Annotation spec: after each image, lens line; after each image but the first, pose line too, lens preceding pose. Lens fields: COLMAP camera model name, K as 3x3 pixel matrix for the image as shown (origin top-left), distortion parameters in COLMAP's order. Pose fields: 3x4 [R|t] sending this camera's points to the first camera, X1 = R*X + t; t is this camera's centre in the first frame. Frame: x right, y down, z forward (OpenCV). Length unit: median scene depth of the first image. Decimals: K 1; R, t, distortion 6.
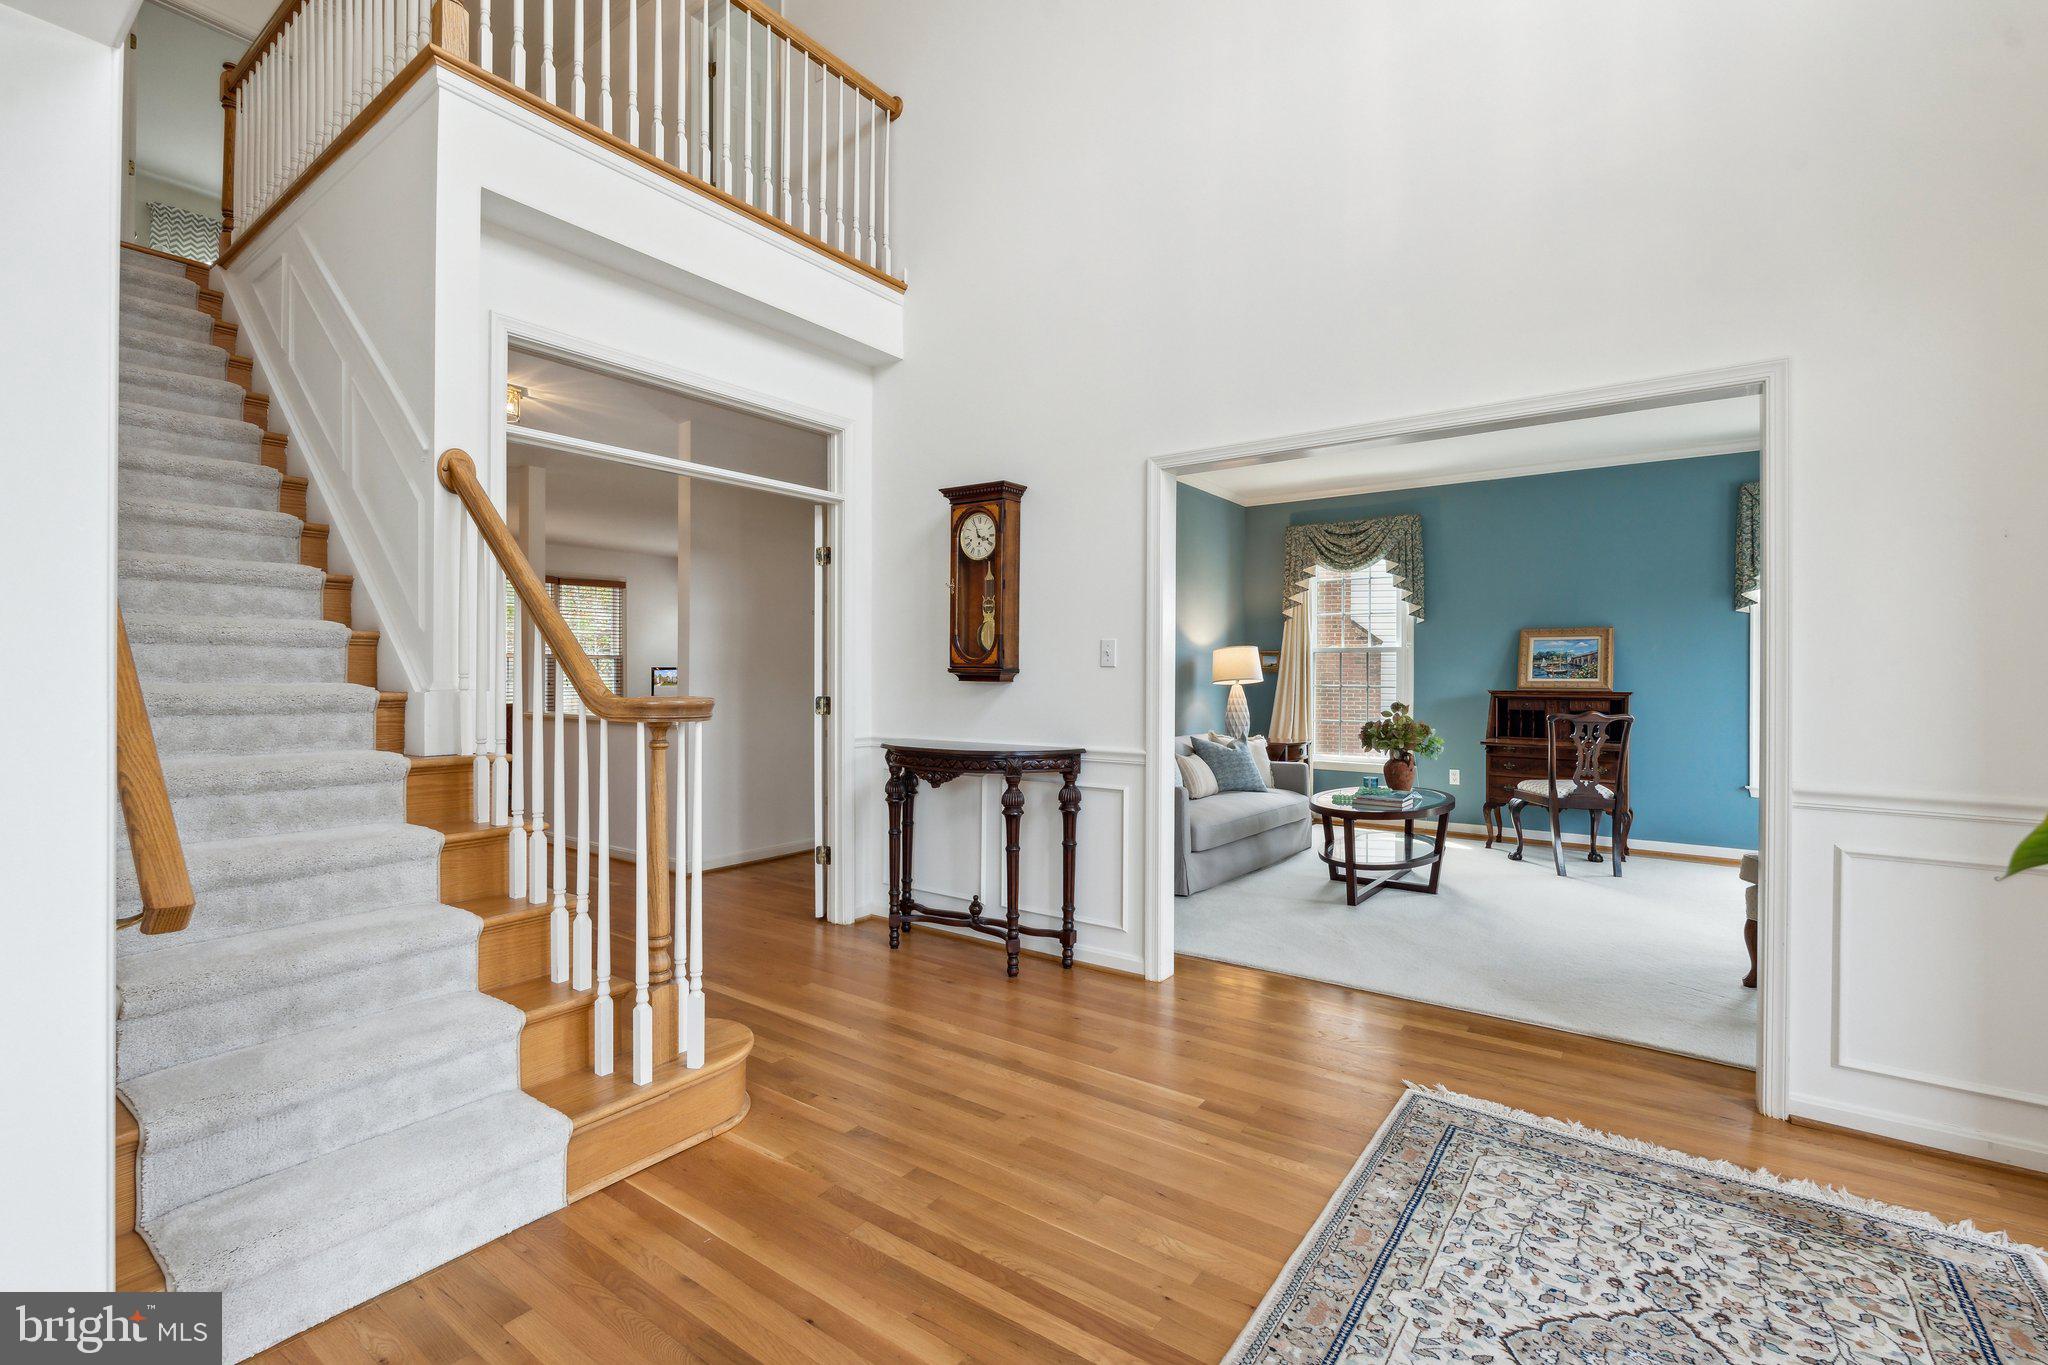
lens RADIAL K [[915.7, 0, 1024.0], [0, 915.7, 682.5], [0, 0, 1]] dist [-0.001497, -0.000057]
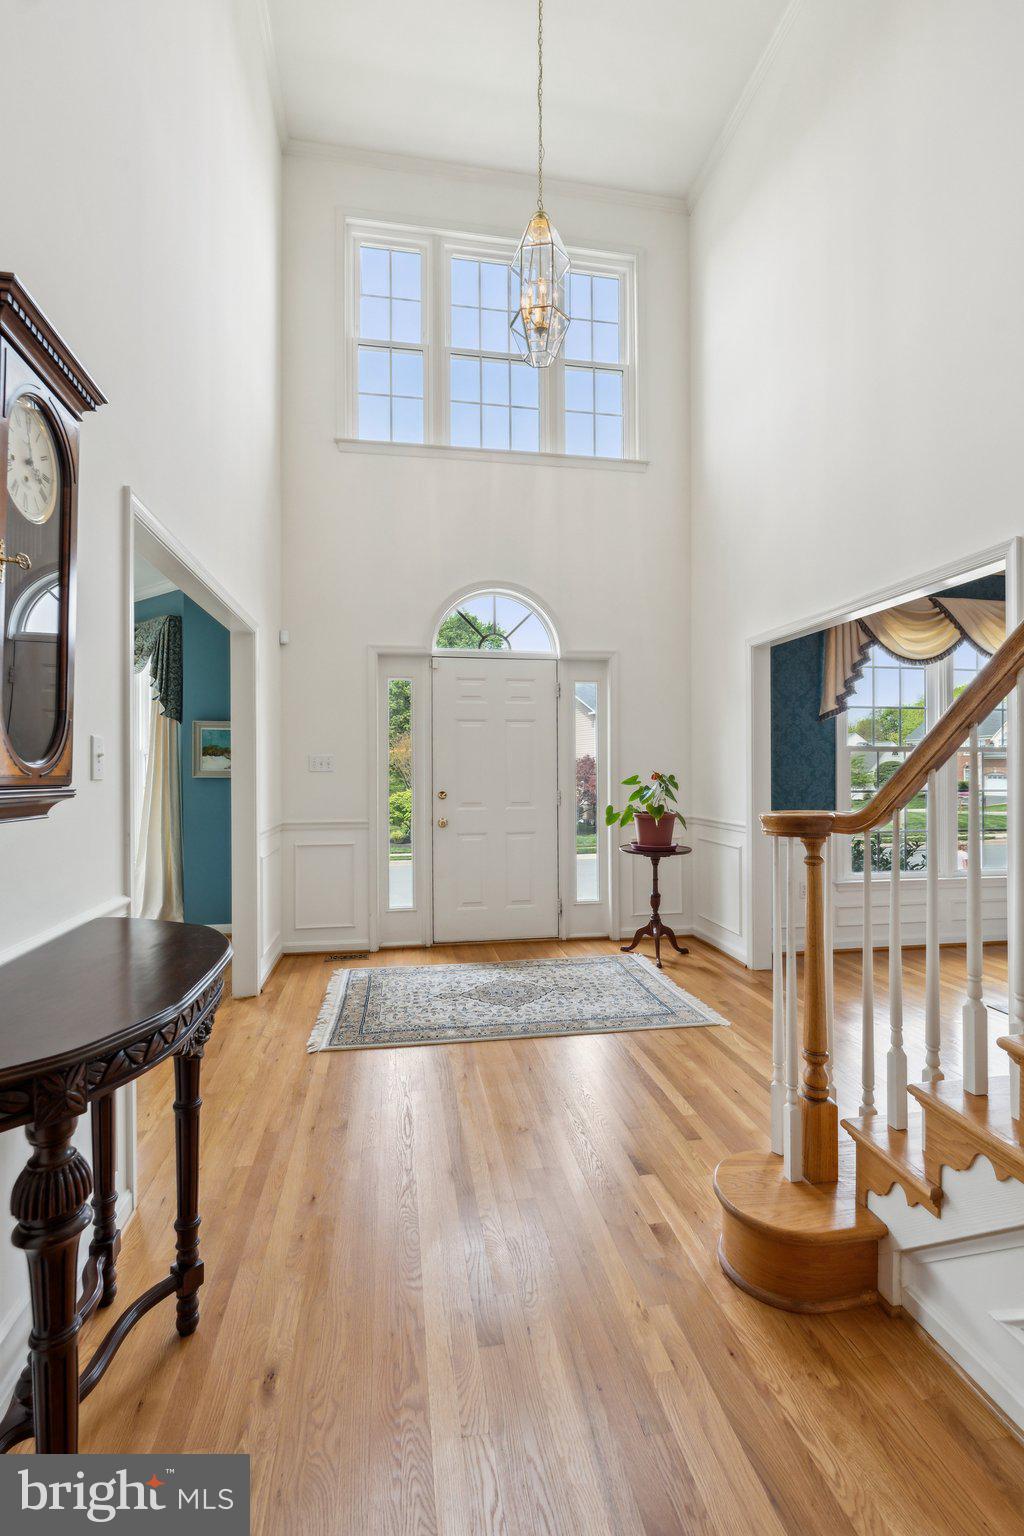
lens RADIAL K [[686.8, 0, 512.0], [0, 686.8, 768.0], [0, 0, 1]] dist [-0.001497, -0.000057]
pose [[-0.720223, -0.001566, 0.693741, -0.789350], [0.005060, 0.999959, 0.007510, -0.047589], [-0.693724, 0.008919, -0.720186, 2.063946]]
